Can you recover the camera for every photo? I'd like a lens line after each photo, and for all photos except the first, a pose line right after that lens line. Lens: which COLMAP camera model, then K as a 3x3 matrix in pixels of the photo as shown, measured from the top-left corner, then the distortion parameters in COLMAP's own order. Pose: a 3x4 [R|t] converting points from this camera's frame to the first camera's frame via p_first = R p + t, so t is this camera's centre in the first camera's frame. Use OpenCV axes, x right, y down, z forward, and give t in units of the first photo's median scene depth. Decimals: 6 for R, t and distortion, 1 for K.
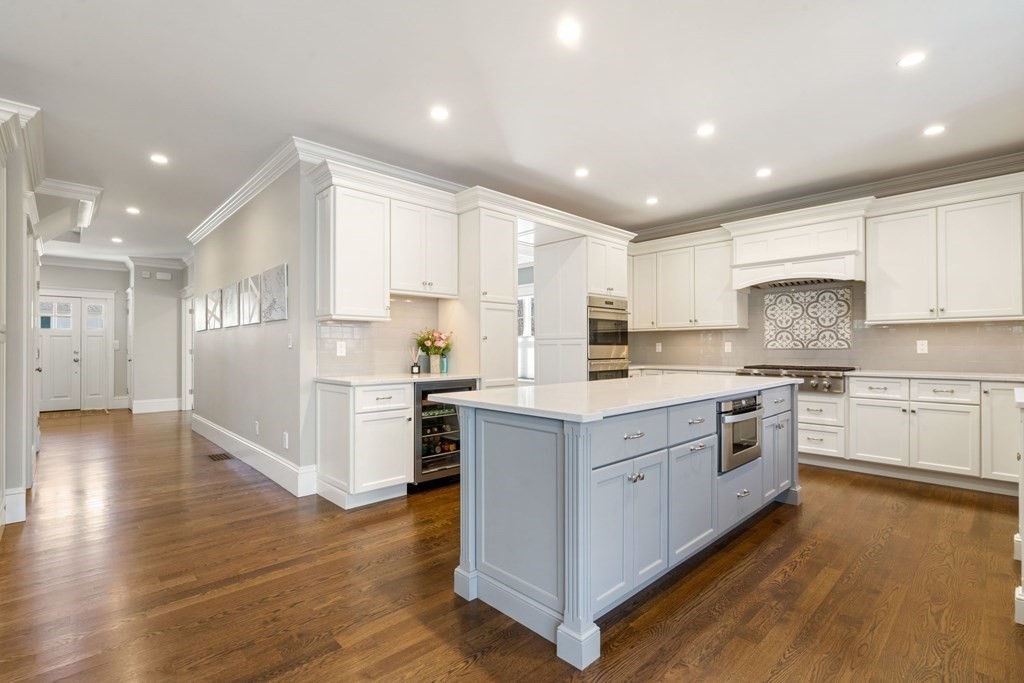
lens RADIAL K [[472.9, 0, 505.5], [0, 472.9, 346.1], [0, 0, 1]] dist [-0.000295, 0.000866]
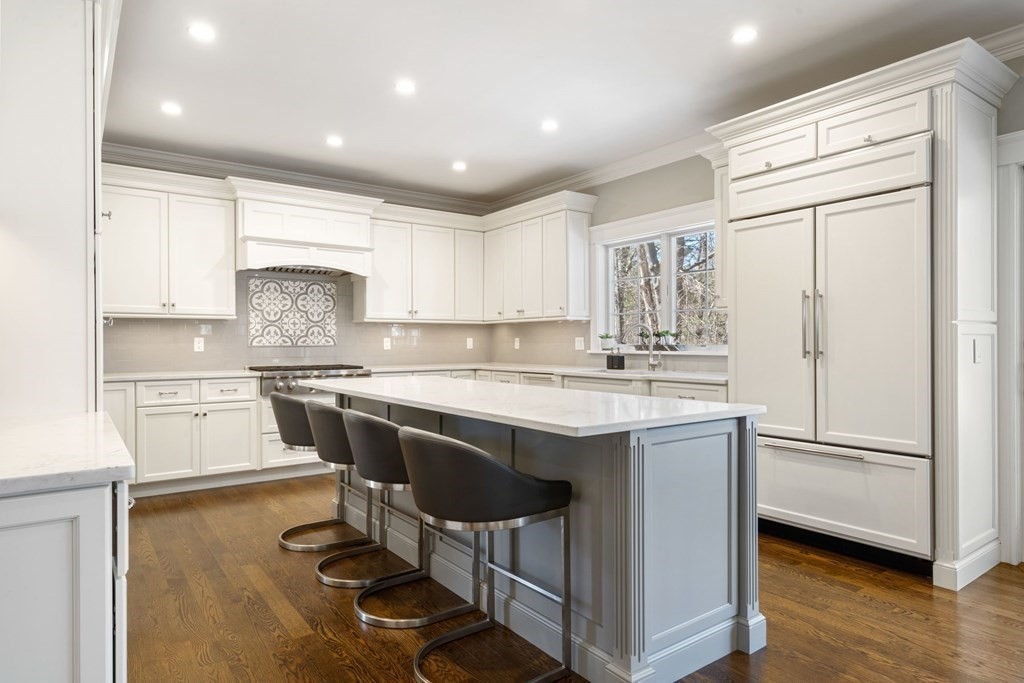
lens RADIAL K [[609.2, 0, 508.9], [0, 609.2, 343.4], [0, 0, 1]] dist [0.000613, 0.000949]
pose [[0.123835, 0.000857, 0.992302, -0.436989], [0.001016, 0.999999, -0.000990, 0.002178], [-0.992302, 0.001131, 0.123834, 0.466402]]
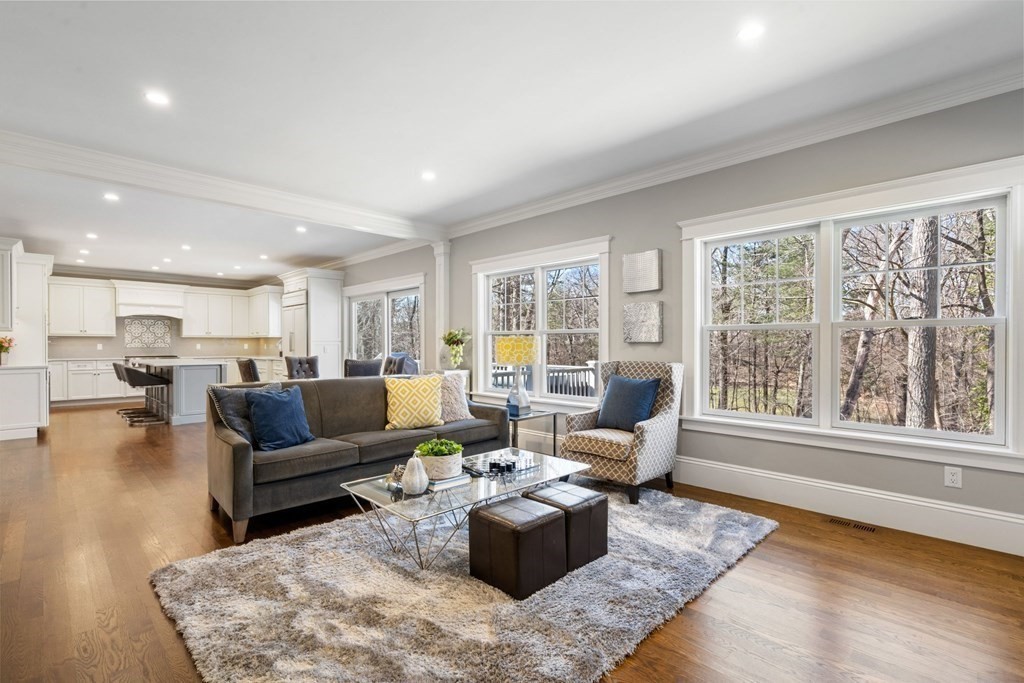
lens RADIAL K [[480.2, 0, 508.1], [0, 480.2, 347.8], [0, 0, 1]] dist [0.002454, -0.000118]
pose [[-0.024521, -0.003522, 0.999693, -1.476562], [-0.001649, 0.999993, 0.003483, -0.003304], [-0.999698, -0.001563, -0.024527, -0.500072]]
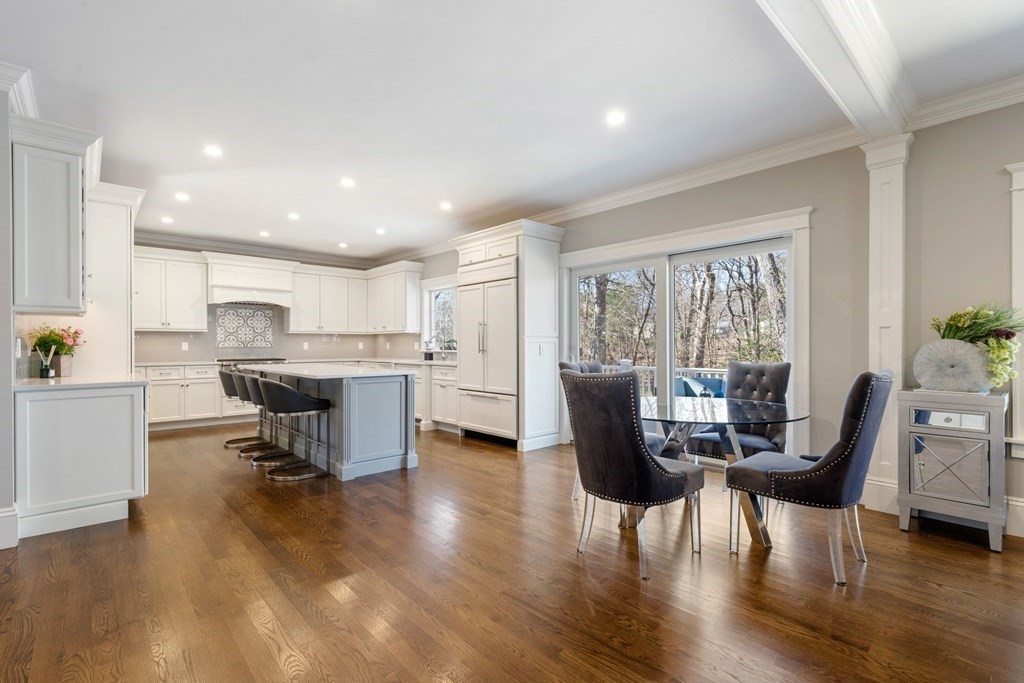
lens RADIAL K [[472.9, 0, 505.5], [0, 472.9, 346.1], [0, 0, 1]] dist [-0.000295, 0.000866]
pose [[0.017143, 0.000456, 0.999853, -0.846205], [-0.000771, 1.000000, -0.000443, 0.001927], [-0.999853, -0.000764, 0.017143, 0.153102]]
